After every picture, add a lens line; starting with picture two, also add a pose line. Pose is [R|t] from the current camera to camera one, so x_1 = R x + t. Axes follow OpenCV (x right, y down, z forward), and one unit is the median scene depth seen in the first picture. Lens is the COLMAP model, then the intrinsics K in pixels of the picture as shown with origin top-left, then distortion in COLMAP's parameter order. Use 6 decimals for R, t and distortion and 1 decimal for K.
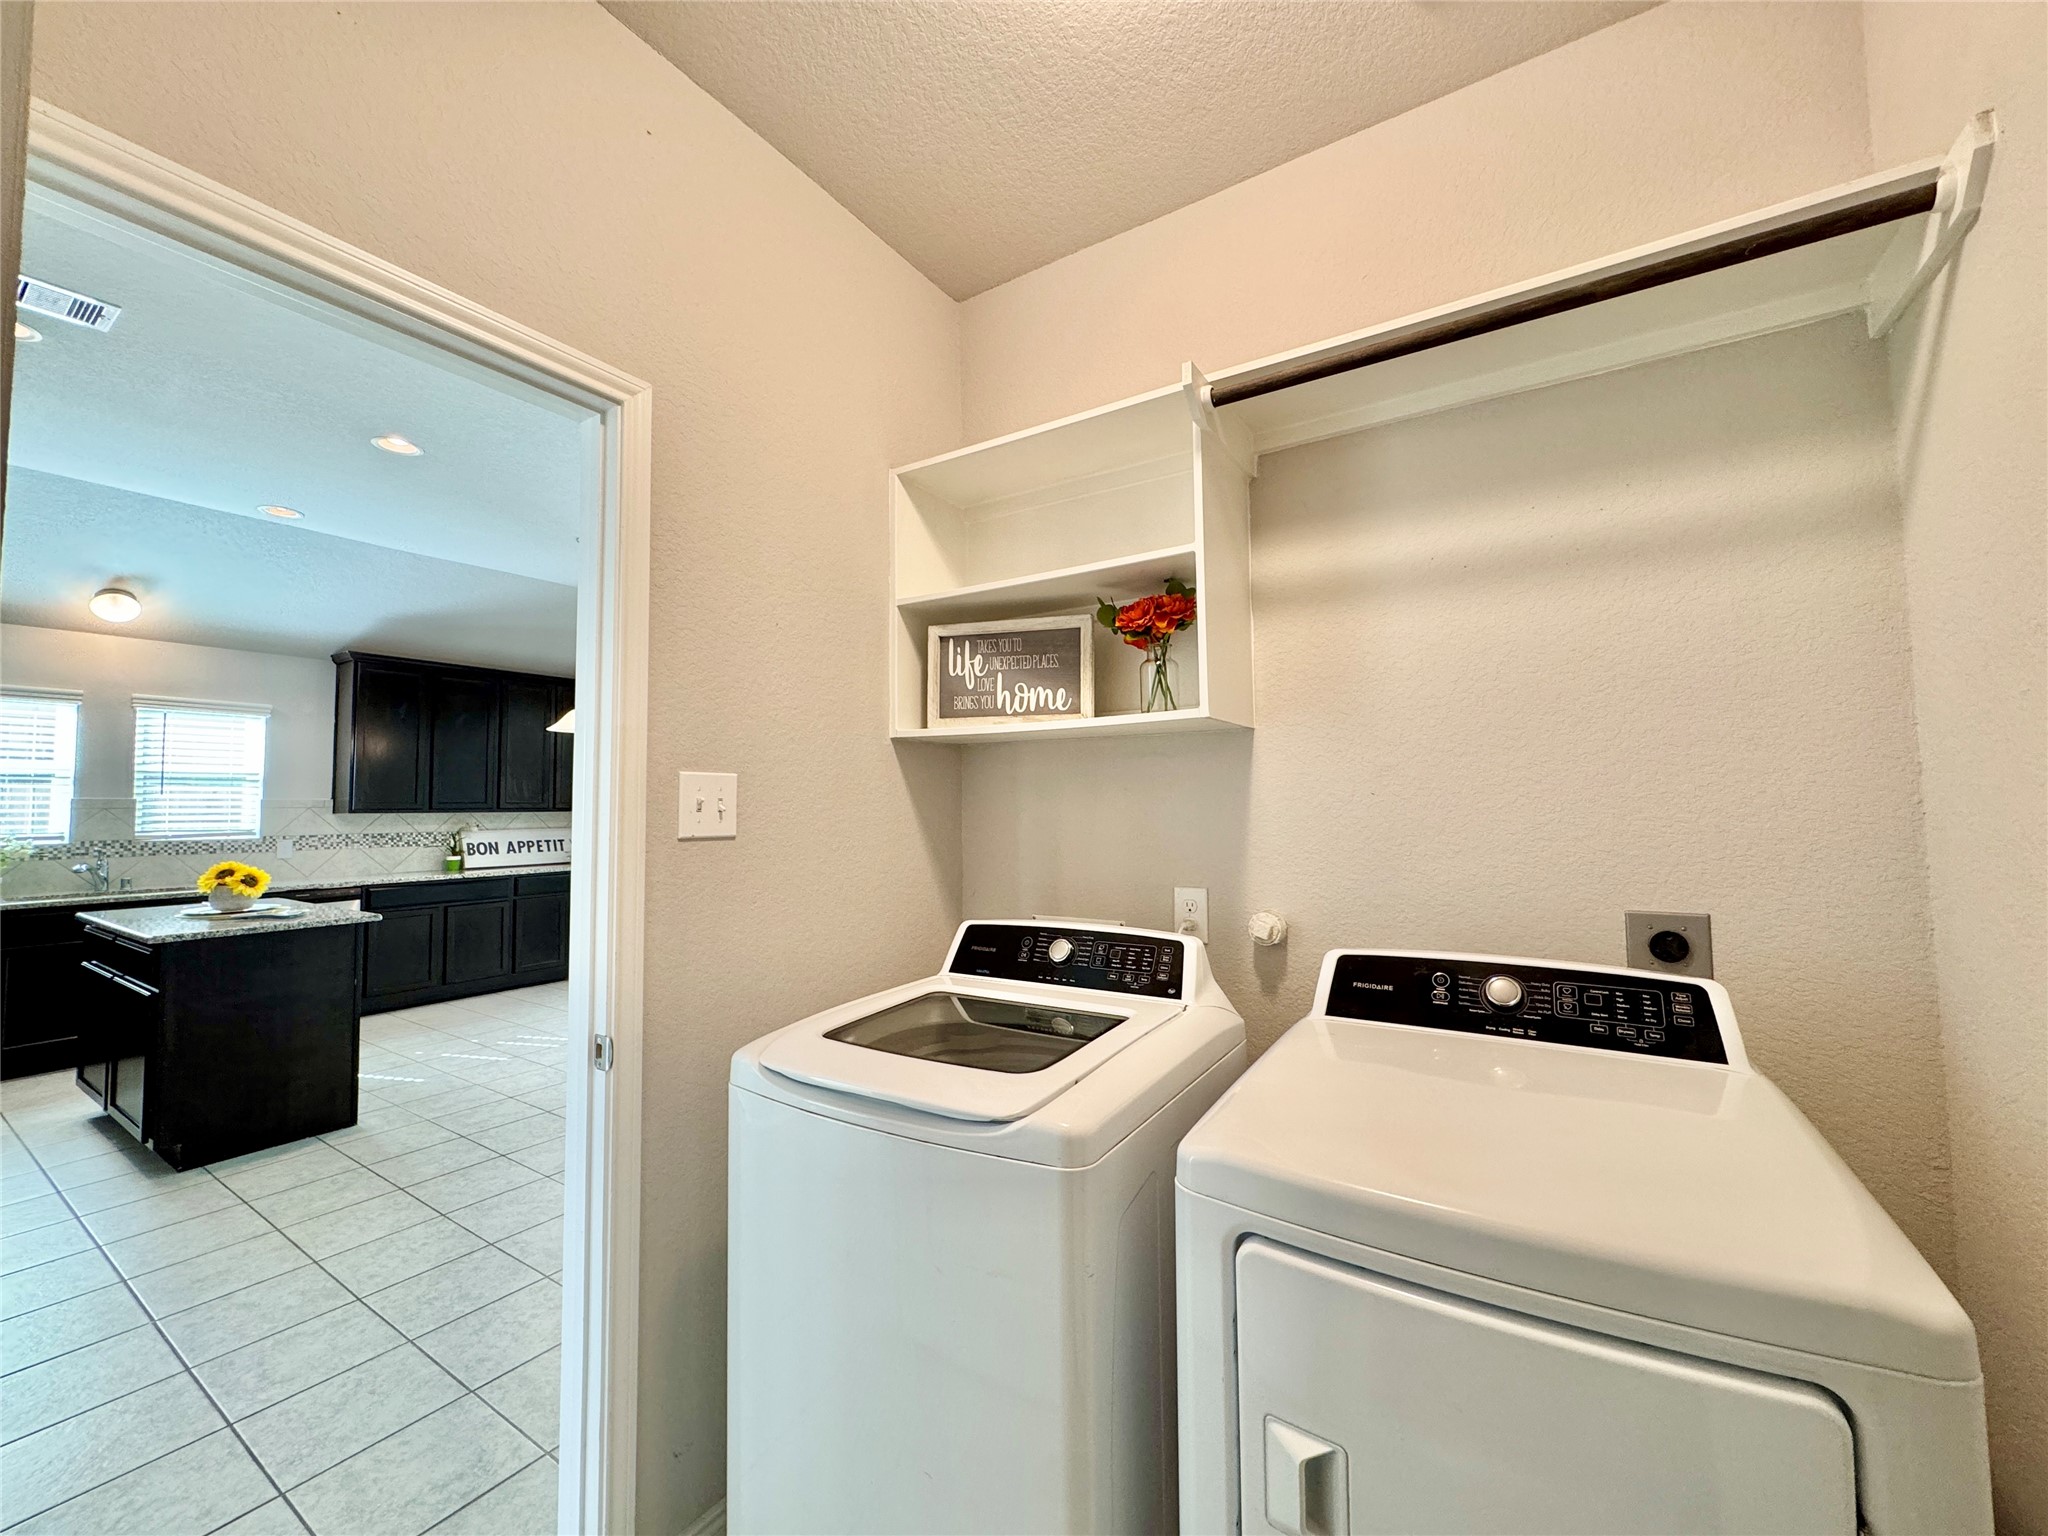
lens RADIAL K [[819.2, 0, 1021.2], [0, 819.2, 760.3], [0, 0, 1]] dist [-0.003109, 0.000084]
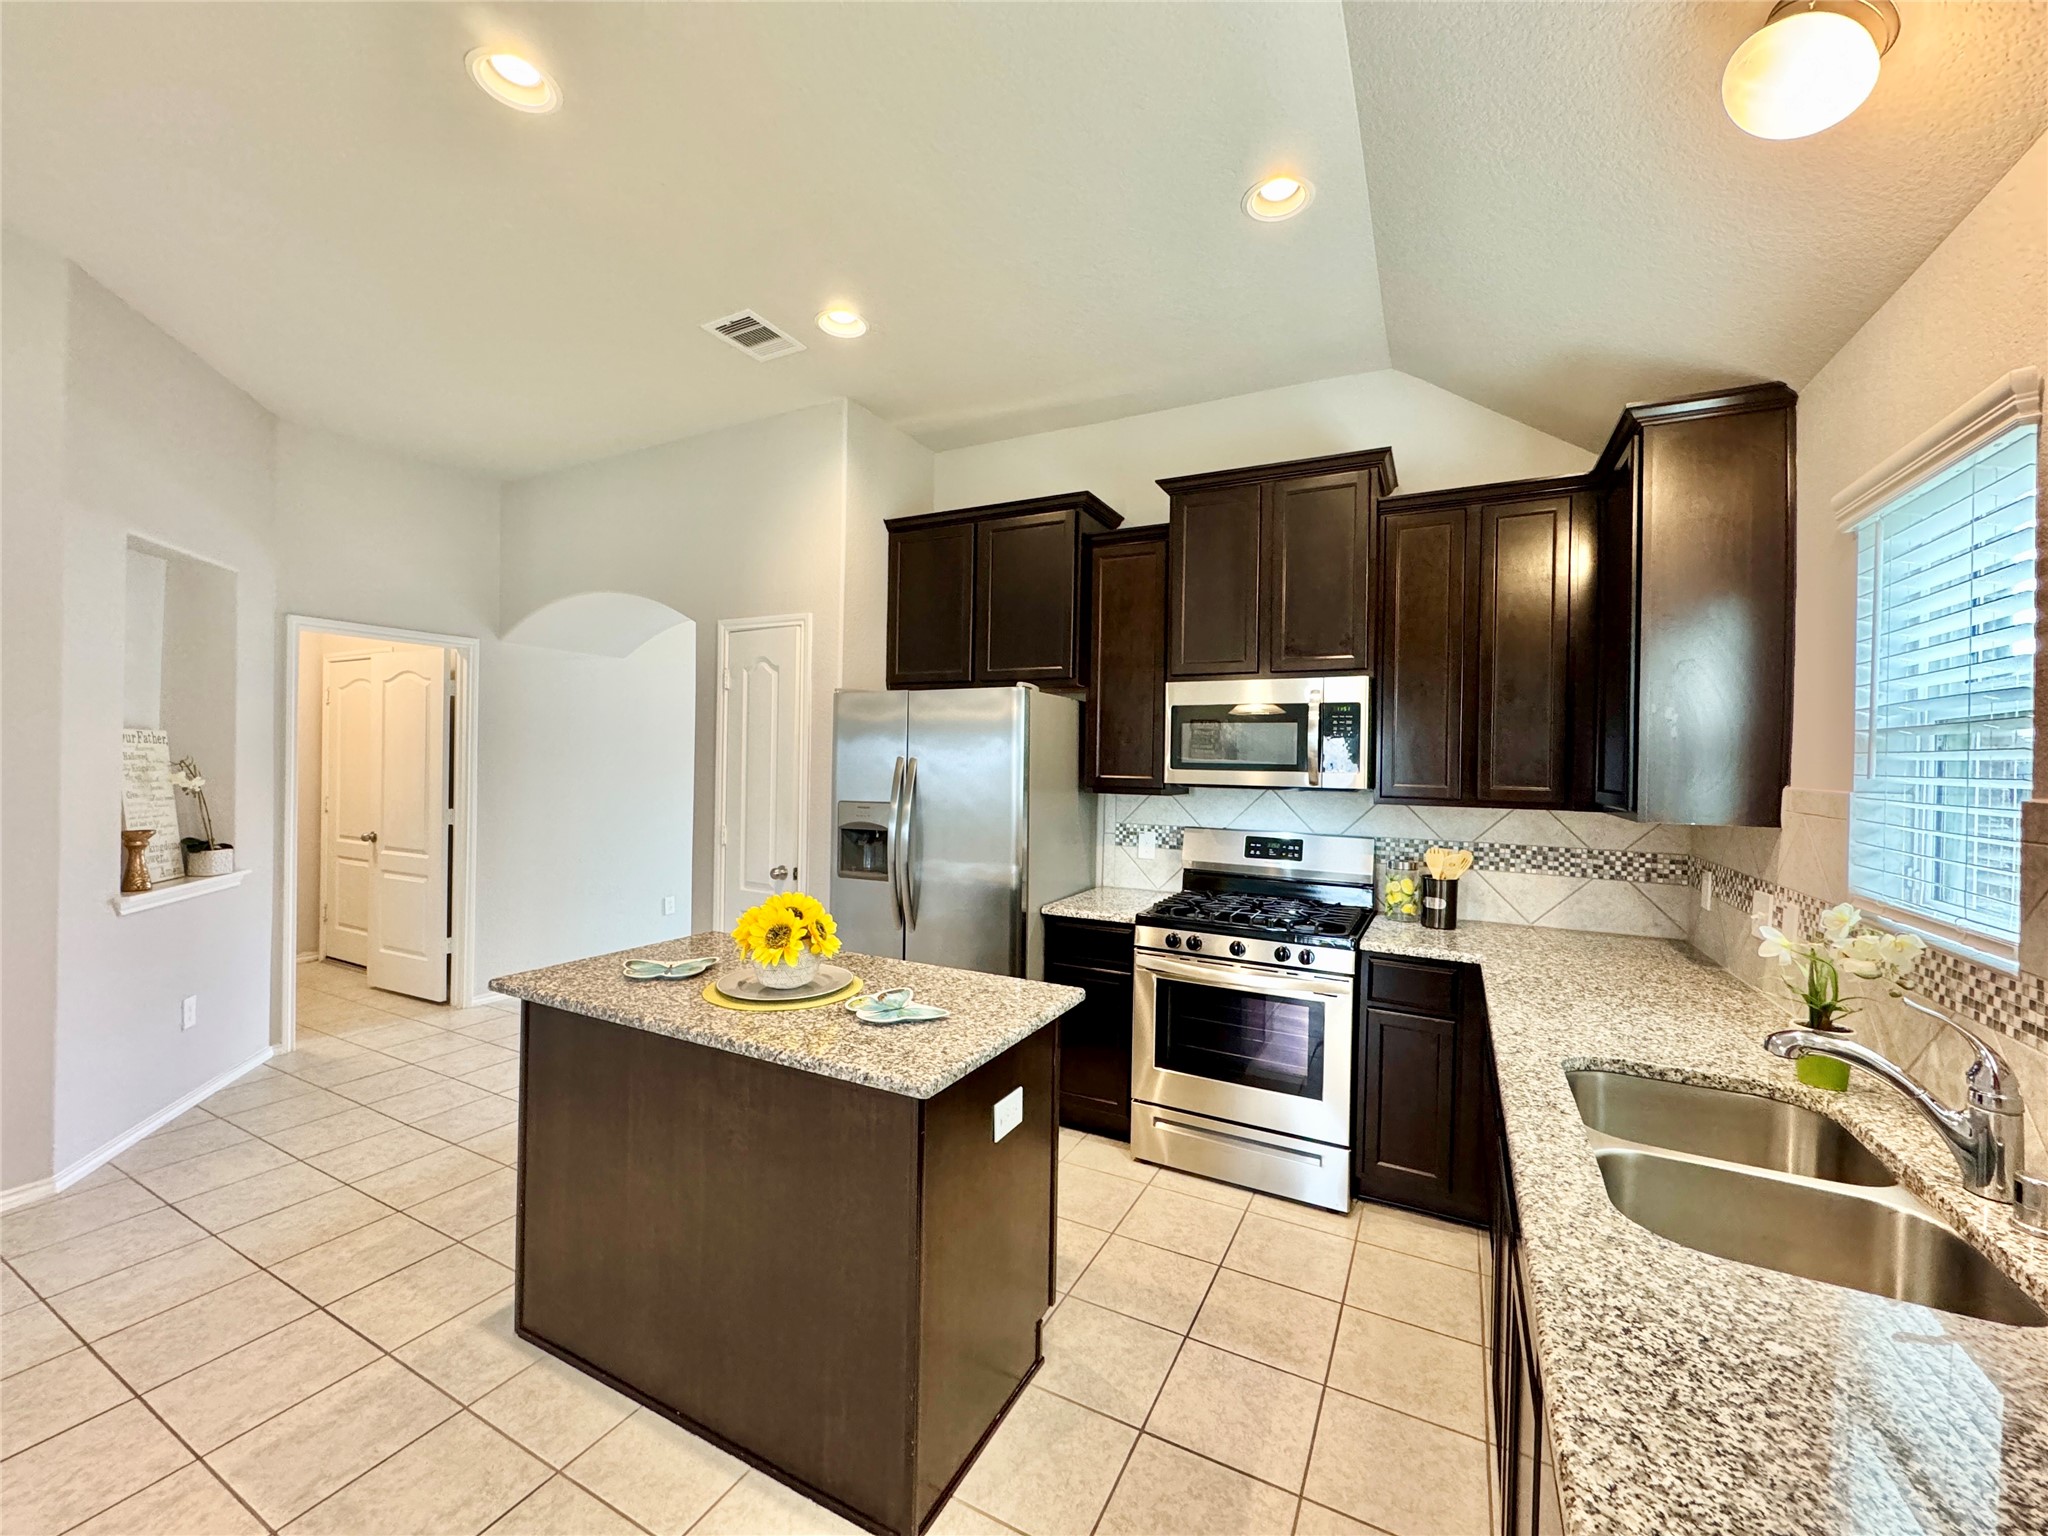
lens RADIAL K [[819.2, 0, 1017.6], [0, 819.2, 760.5], [0, 0, 1]] dist [-0.003109, 0.000084]
pose [[-0.995317, -0.009088, -0.096242, -0.775942], [-0.003798, 0.998479, -0.055009, 0.045753], [0.096595, -0.054385, -0.993837, 1.143834]]
